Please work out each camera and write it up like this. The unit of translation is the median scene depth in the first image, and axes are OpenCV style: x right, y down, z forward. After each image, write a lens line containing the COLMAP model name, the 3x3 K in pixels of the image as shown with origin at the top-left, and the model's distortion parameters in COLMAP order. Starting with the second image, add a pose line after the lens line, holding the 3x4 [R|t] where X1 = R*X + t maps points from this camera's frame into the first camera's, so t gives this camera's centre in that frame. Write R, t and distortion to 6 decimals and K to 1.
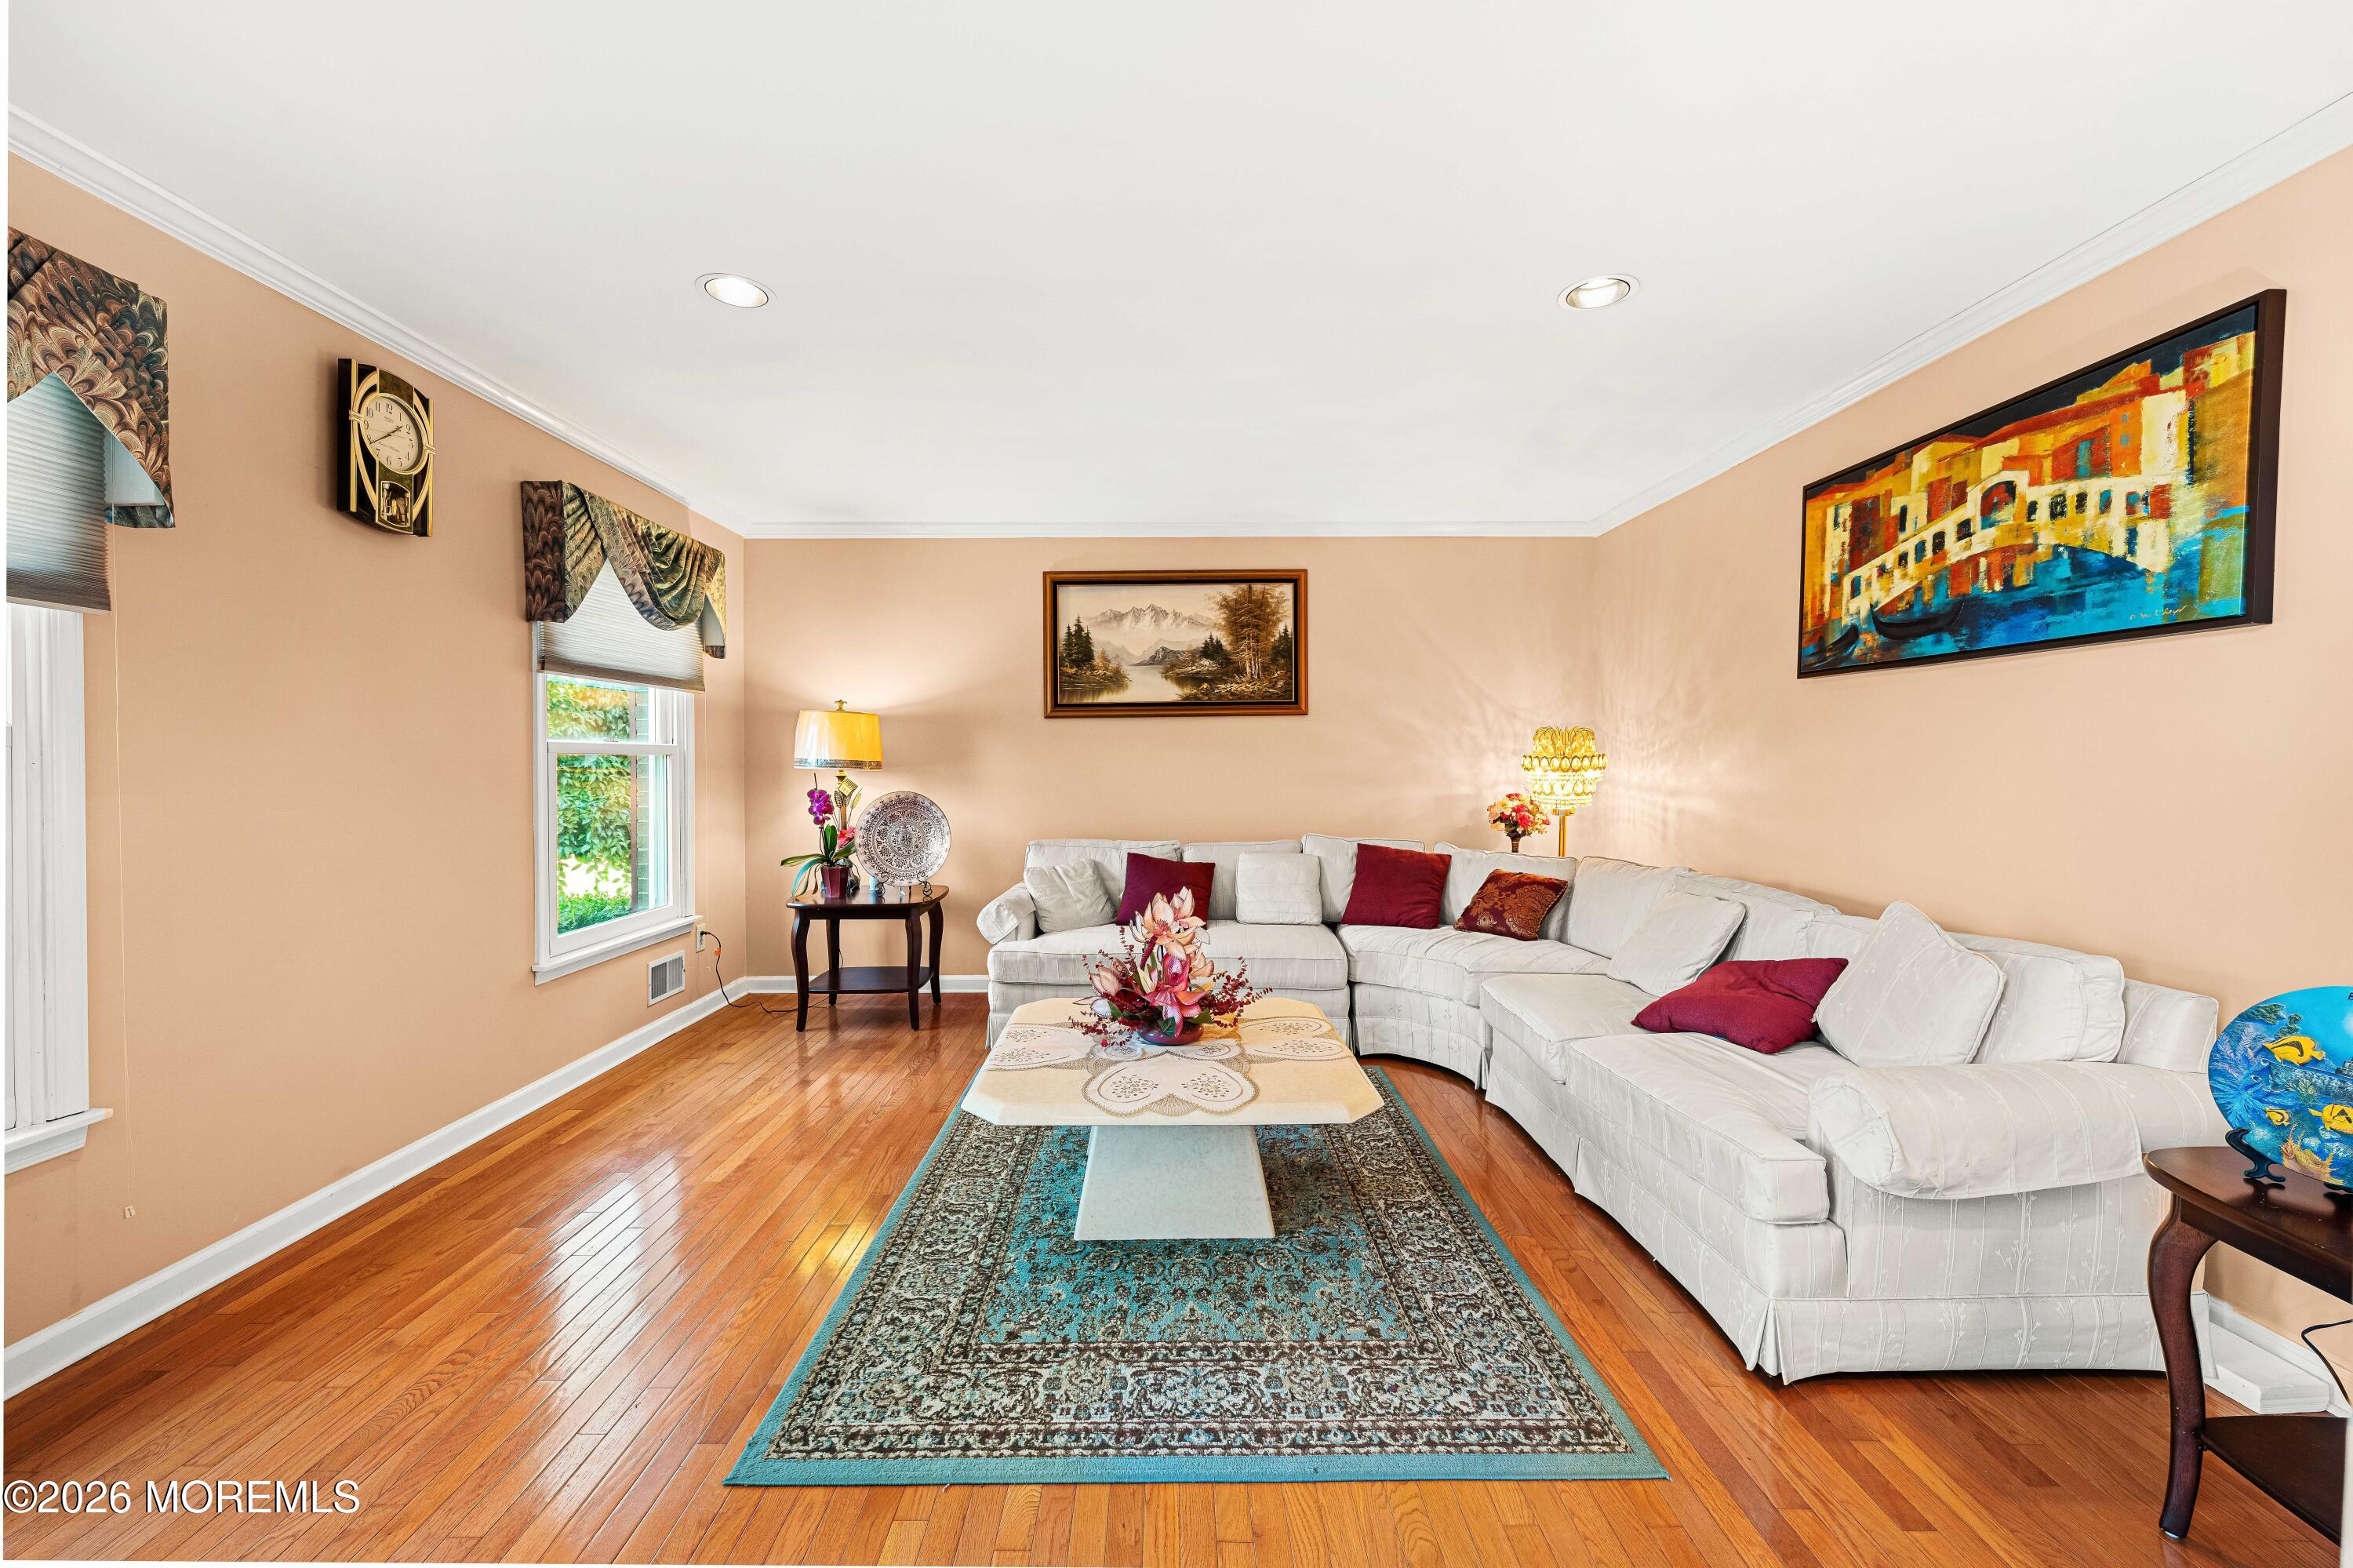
lens RADIAL K [[931.2, 0, 1176.5], [0, 931.2, 784.0], [0, 0, 1]] dist [-0.000369, -0.000046]
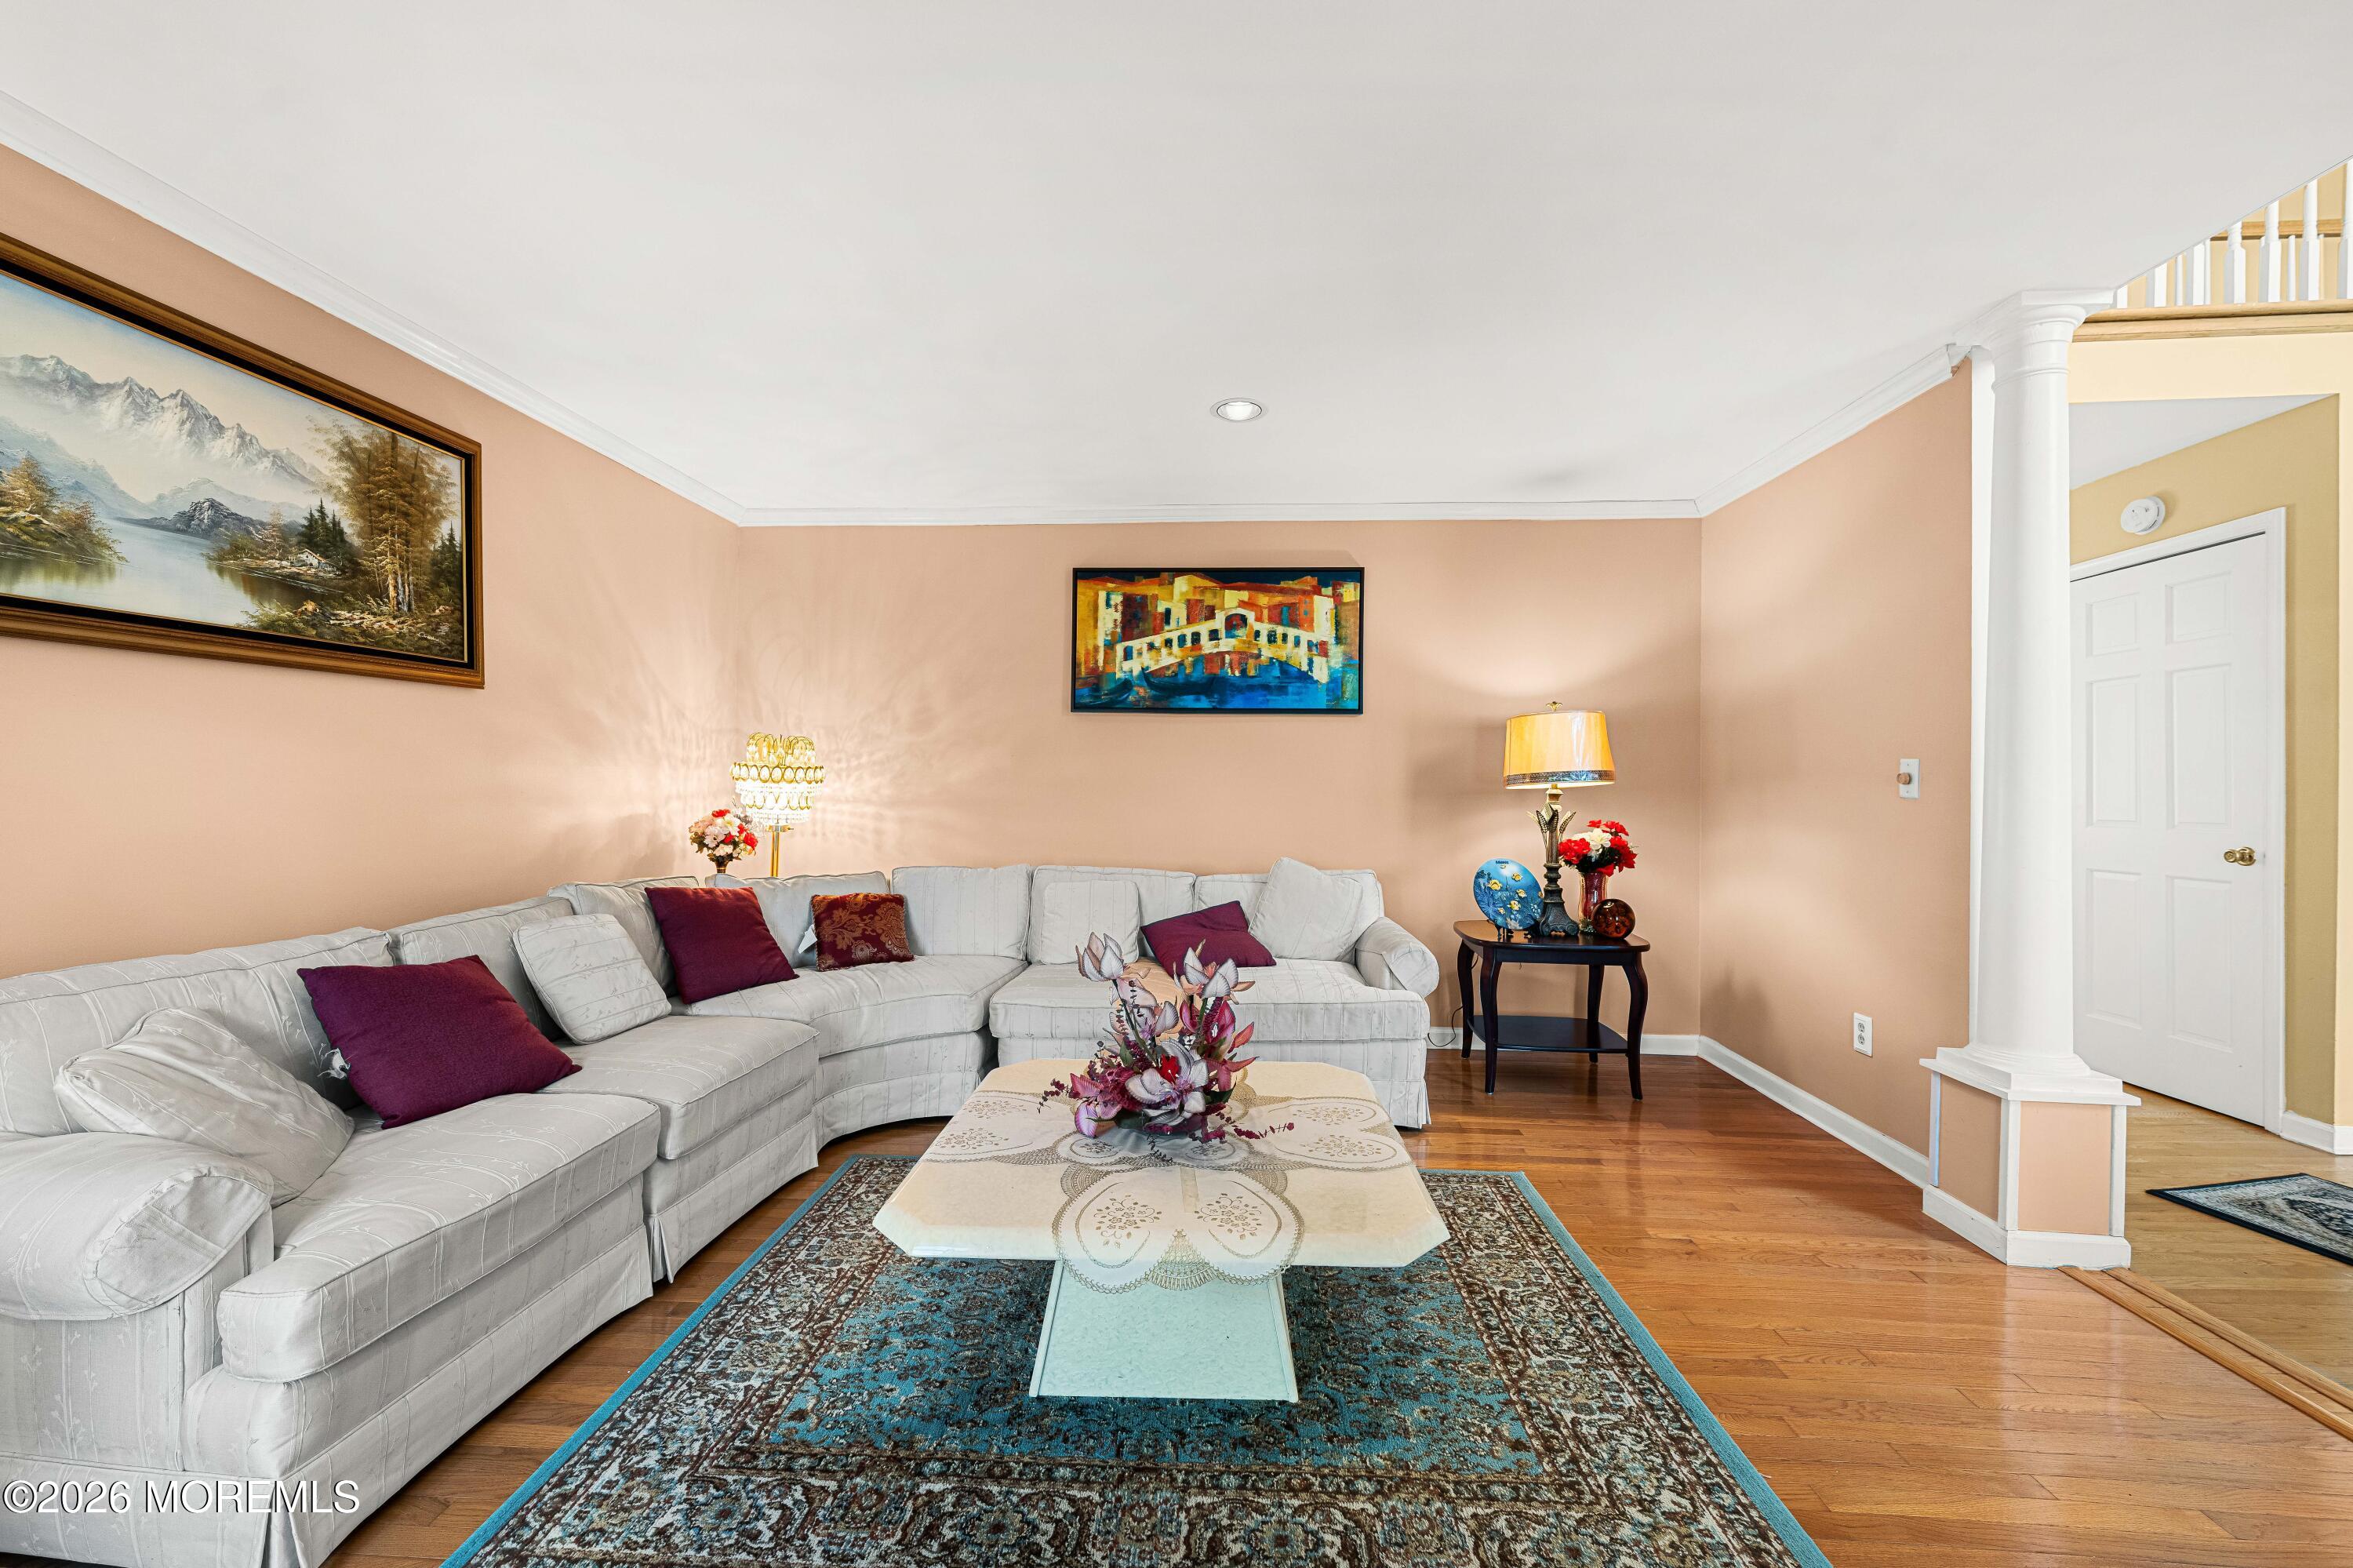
lens RADIAL K [[931.2, 0, 1176.5], [0, 931.2, 784.0], [0, 0, 1]] dist [-0.000369, -0.000046]
pose [[0.043220, 0.000552, 0.999065, -0.755091], [0.020050, 0.999798, -0.001420, -0.005995], [-0.998864, 0.020093, 0.043200, 0.925912]]
